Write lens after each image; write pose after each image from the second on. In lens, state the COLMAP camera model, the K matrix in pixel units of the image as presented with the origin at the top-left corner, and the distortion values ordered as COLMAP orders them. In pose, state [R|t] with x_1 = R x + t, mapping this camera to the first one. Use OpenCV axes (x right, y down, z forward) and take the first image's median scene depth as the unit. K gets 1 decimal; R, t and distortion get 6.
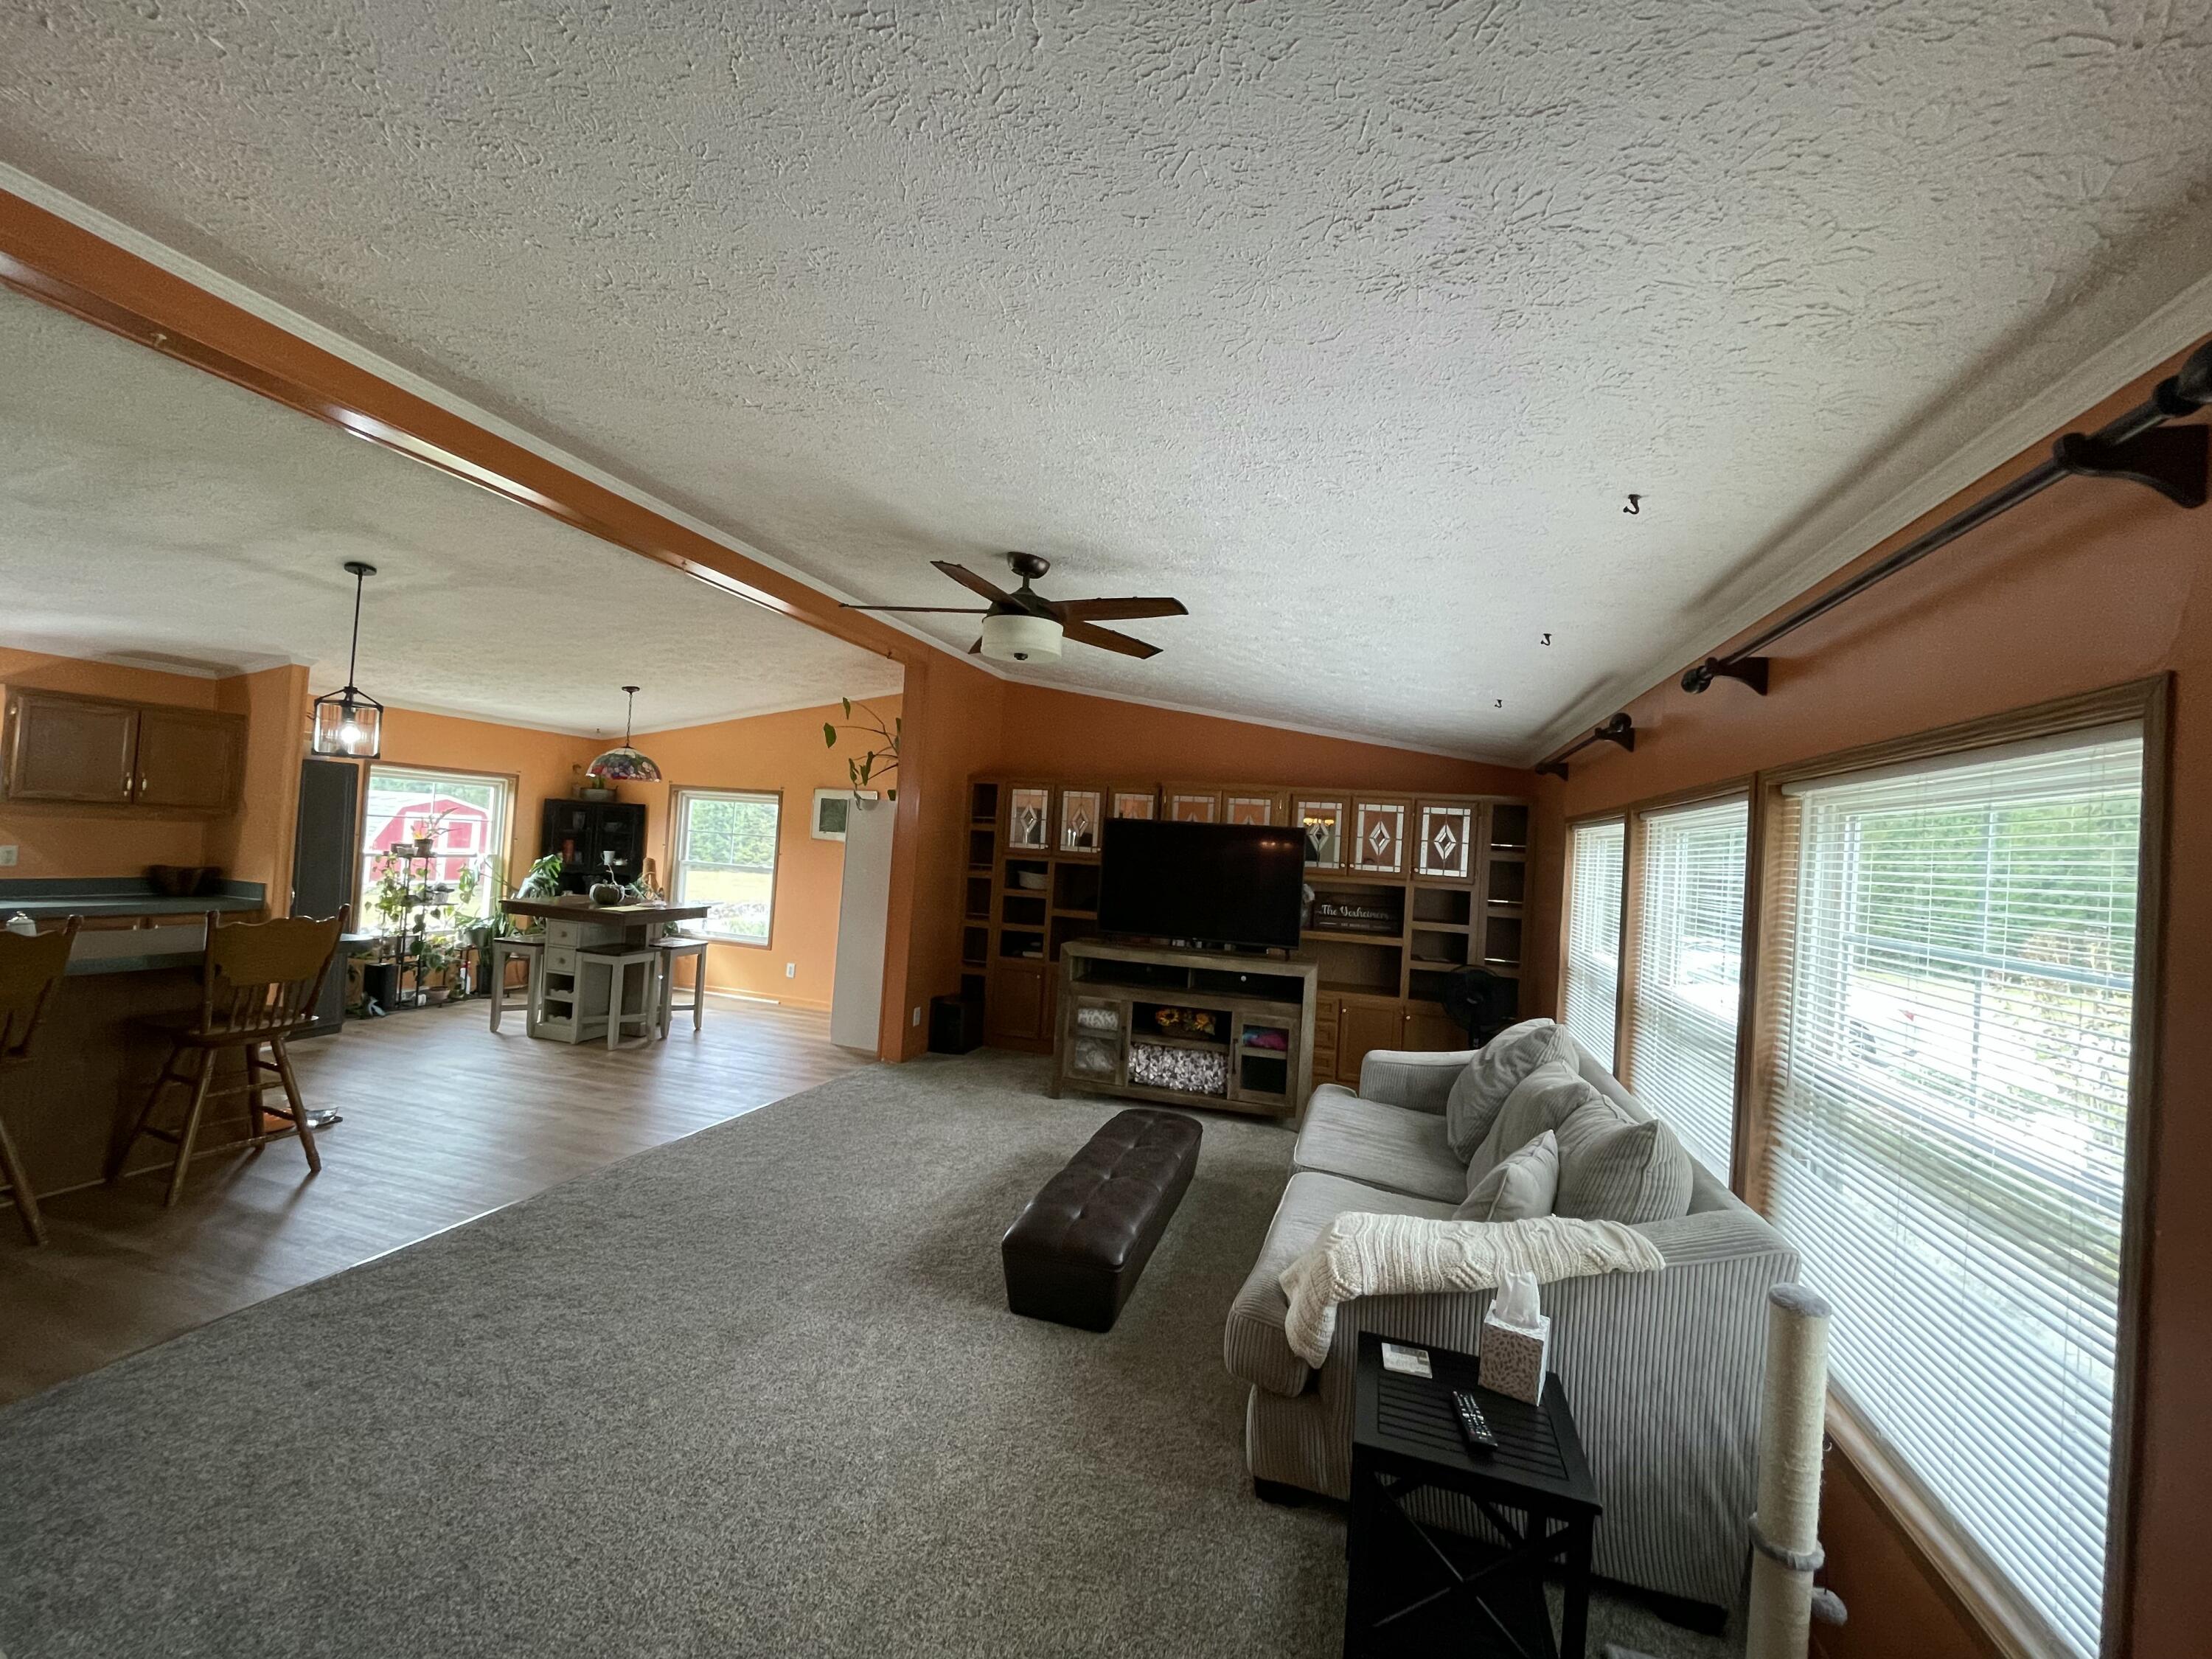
lens RADIAL K [[889.4, 0, 1105.5], [0, 889.4, 825.6], [0, 0, 1]] dist [-0.002070, -0.000523]
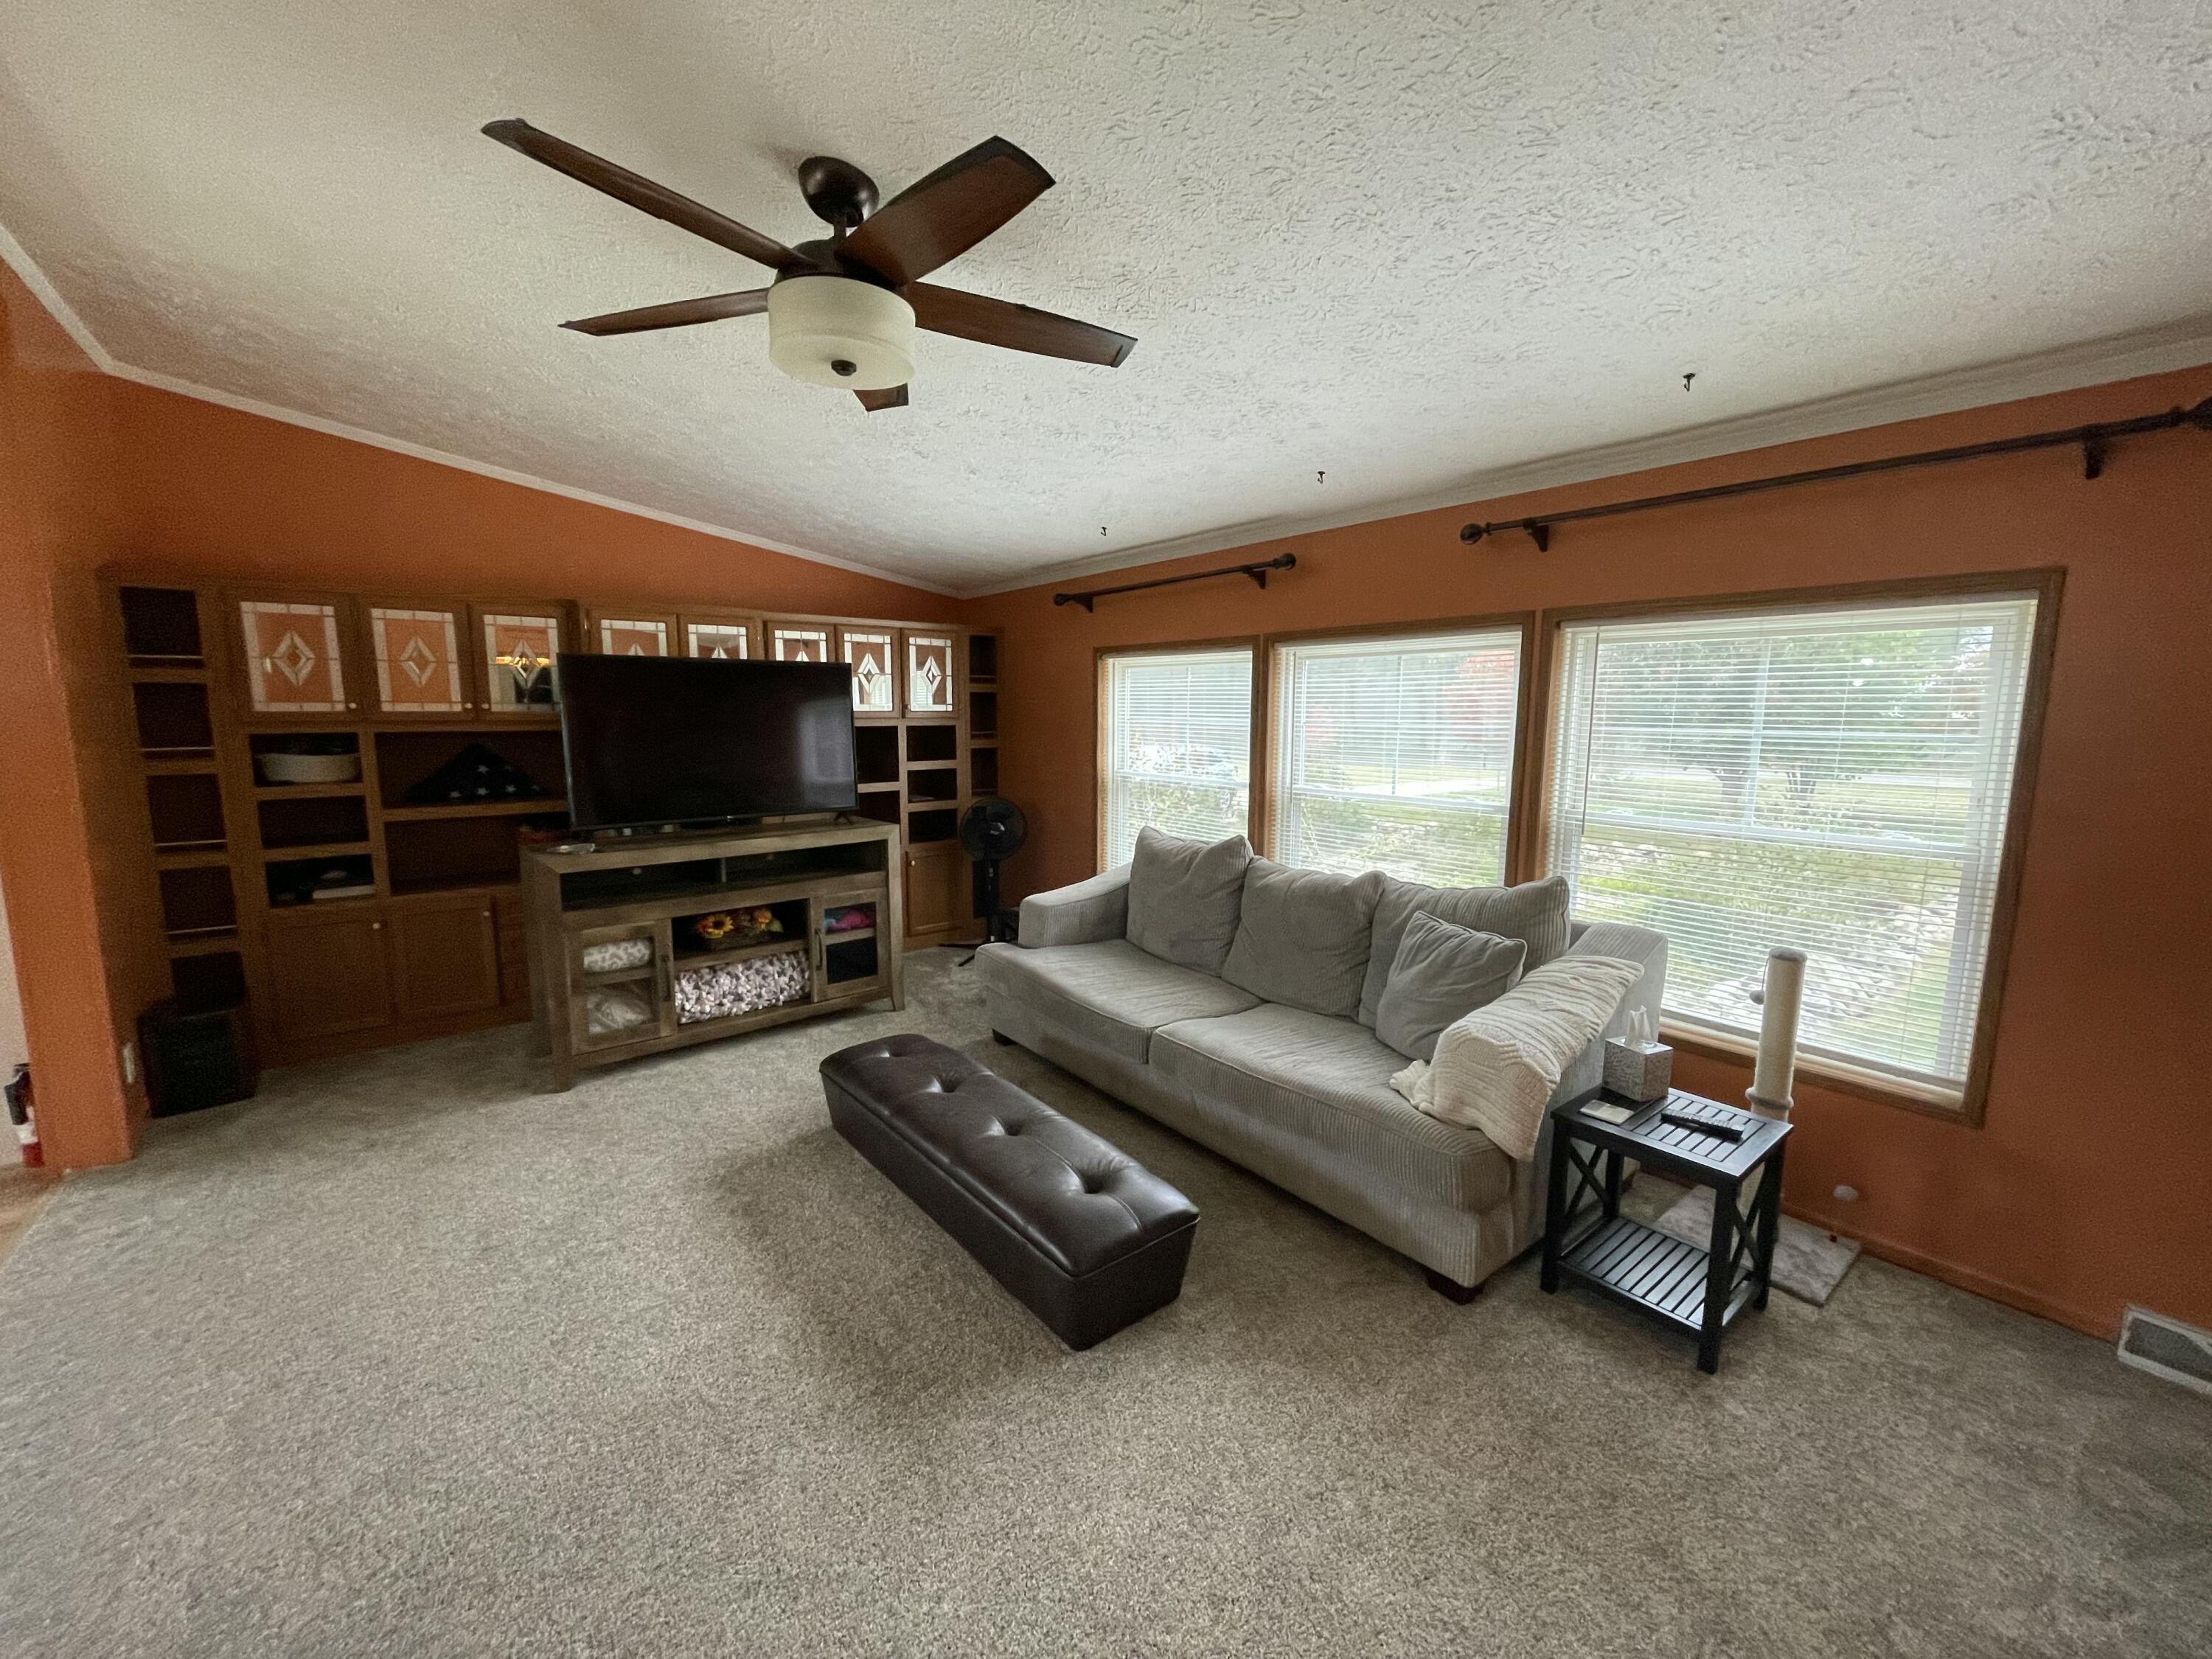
lens RADIAL K [[889.4, 0, 1105.5], [0, 889.4, 825.6], [0, 0, 1]] dist [-0.002070, -0.000523]
pose [[0.563594, -0.168930, 0.808594, -0.329086], [0.016123, 0.980929, 0.193696, -0.005191], [-0.825895, -0.096128, 0.555569, 0.326218]]
